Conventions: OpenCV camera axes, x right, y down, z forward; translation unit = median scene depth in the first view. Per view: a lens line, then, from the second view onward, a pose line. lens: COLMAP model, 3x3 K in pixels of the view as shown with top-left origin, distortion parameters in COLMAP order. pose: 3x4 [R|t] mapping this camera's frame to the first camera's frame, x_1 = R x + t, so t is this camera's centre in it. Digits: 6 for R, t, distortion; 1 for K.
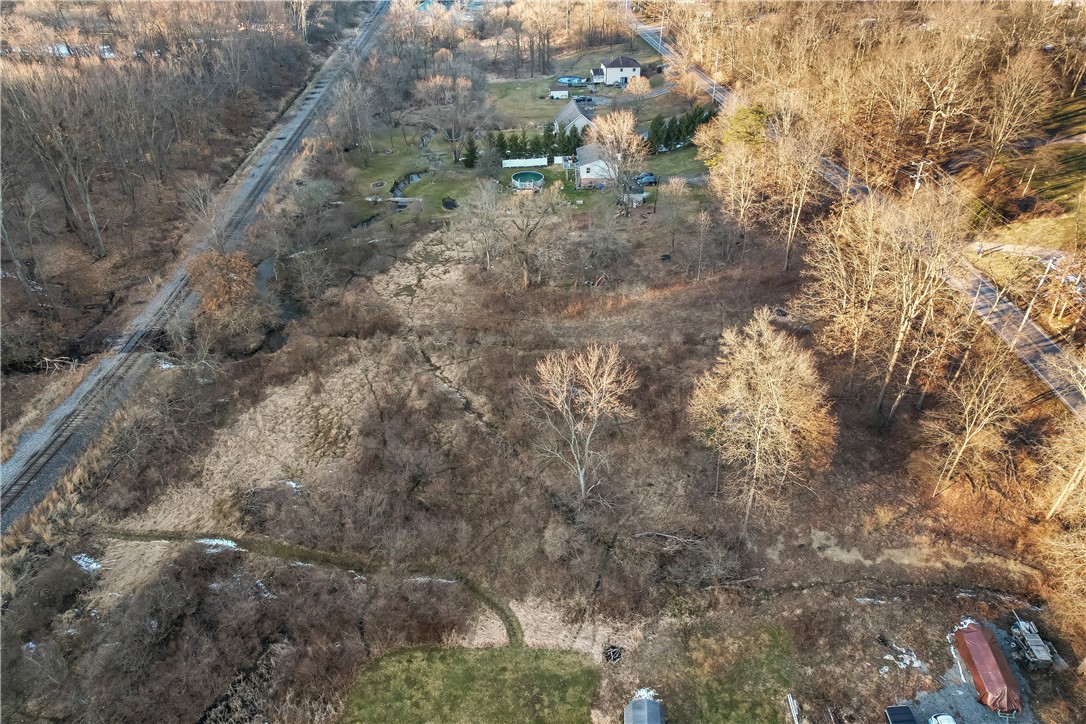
lens RADIAL K [[695.6, 0, 547.0], [0, 695.6, 364.1], [0, 0, 1]] dist [-0.079831, 0.069811]
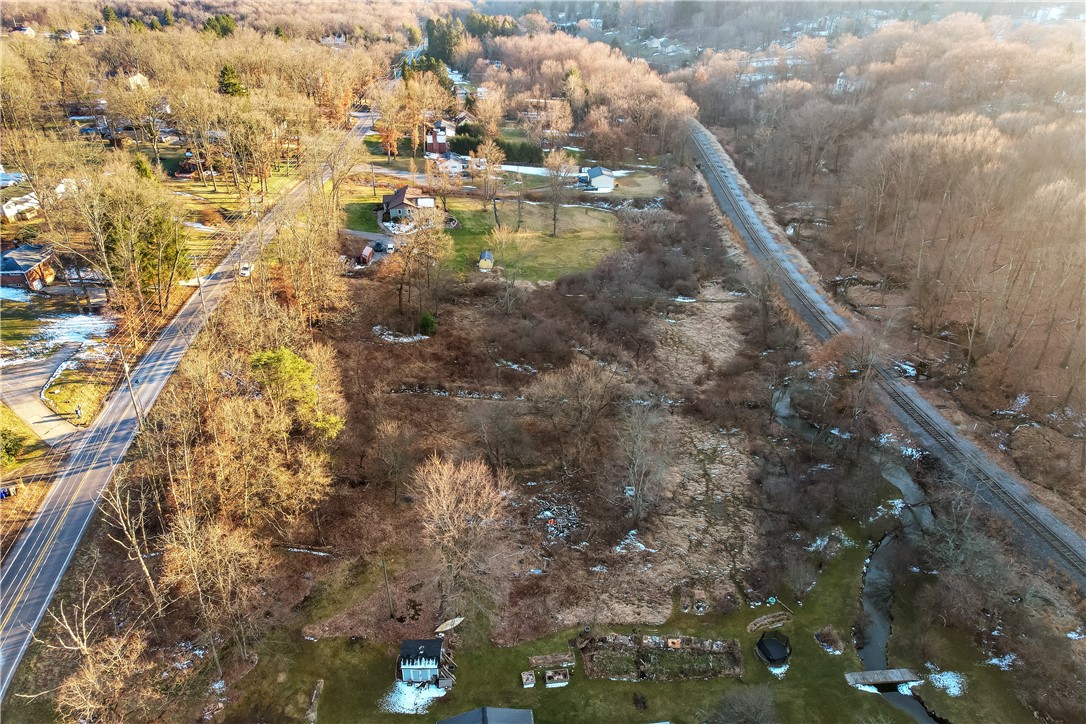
lens RADIAL K [[695.6, 0, 547.0], [0, 695.6, 364.1], [0, 0, 1]] dist [-0.079831, 0.069811]
pose [[-0.994522, 0.047157, -0.093288, 0.065885], [-0.066727, 0.400549, 0.913842, -0.737878], [0.080461, 0.915061, -0.395209, 0.940505]]
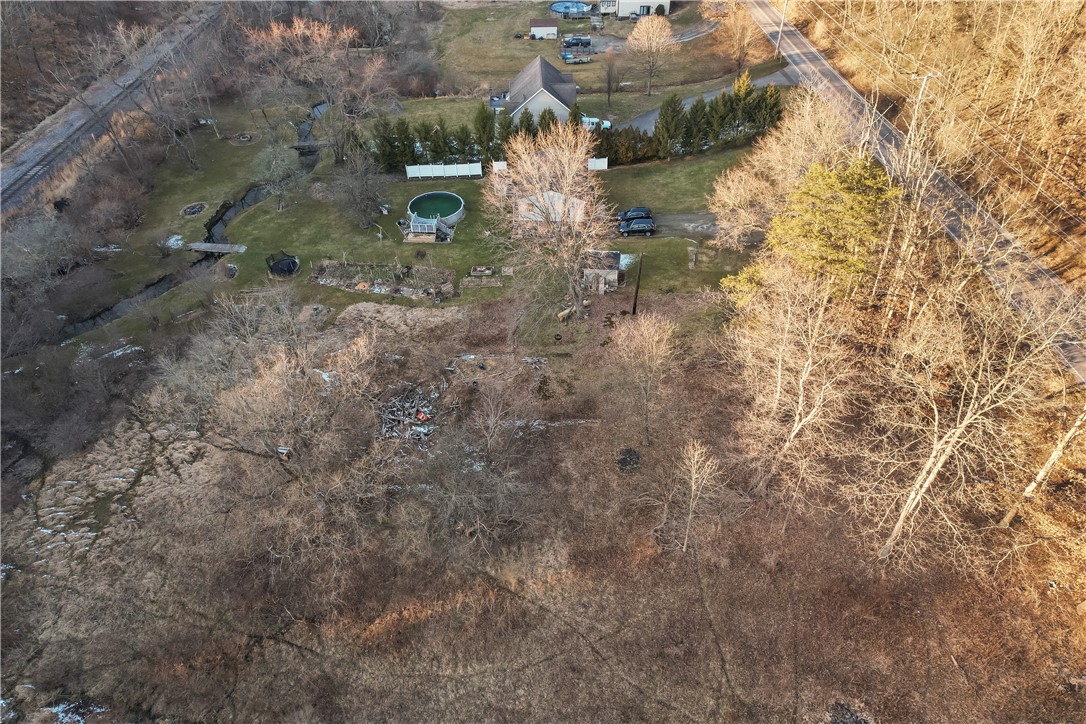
lens RADIAL K [[695.6, 0, 547.0], [0, 695.6, 364.1], [0, 0, 1]] dist [-0.079831, 0.069811]
pose [[0.996255, 0.052759, -0.068507, 0.114893], [-0.043540, 0.990597, 0.129697, -0.221570], [0.074705, -0.126229, 0.989184, 0.420615]]
